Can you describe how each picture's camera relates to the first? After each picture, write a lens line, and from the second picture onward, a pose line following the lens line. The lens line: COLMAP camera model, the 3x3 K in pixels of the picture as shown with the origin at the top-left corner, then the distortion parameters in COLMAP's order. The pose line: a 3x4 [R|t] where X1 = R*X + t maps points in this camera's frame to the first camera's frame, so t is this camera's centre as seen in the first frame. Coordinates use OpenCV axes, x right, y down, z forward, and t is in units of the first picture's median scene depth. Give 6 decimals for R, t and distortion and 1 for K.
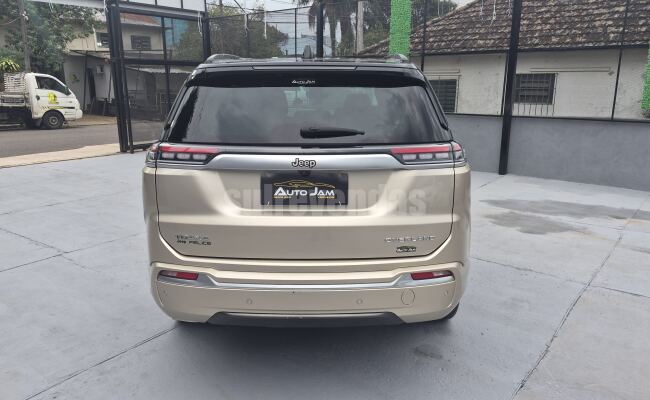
lens RADIAL K [[512.9, 0, 318.9], [0, 512.9, 198.9], [0, 0, 1]] dist [0.055637, -0.003255]
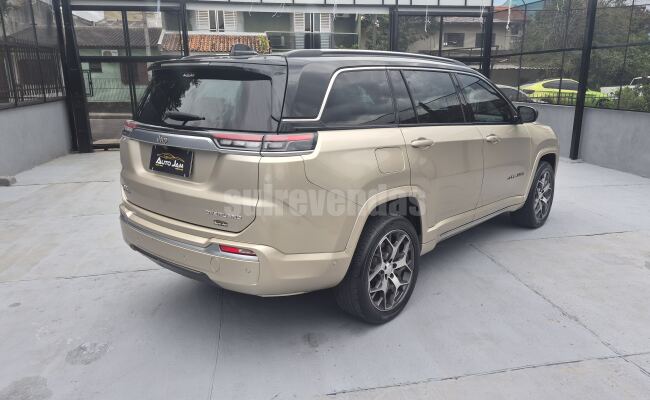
lens RADIAL K [[512.9, 0, 330.8], [0, 512.9, 203.9], [0, 0, 1]] dist [0.055637, -0.003255]
pose [[0.755423, 0.156647, -0.636237, 1.069599], [-0.147297, 0.986748, 0.068056, -0.057375], [0.638466, 0.042305, 0.768486, 0.278947]]
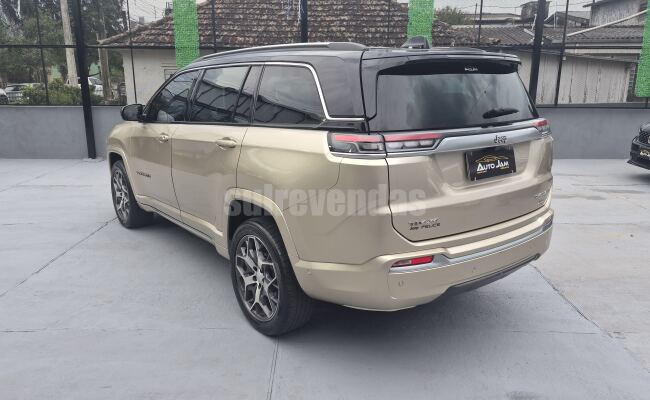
lens RADIAL K [[512.9, 0, 327.3], [0, 512.9, 201.9], [0, 0, 1]] dist [0.055637, -0.003255]
pose [[0.782888, -0.149090, 0.604035, -1.008734], [0.141774, 0.988071, 0.060126, -0.053292], [-0.605794, 0.038565, 0.794686, 0.303502]]
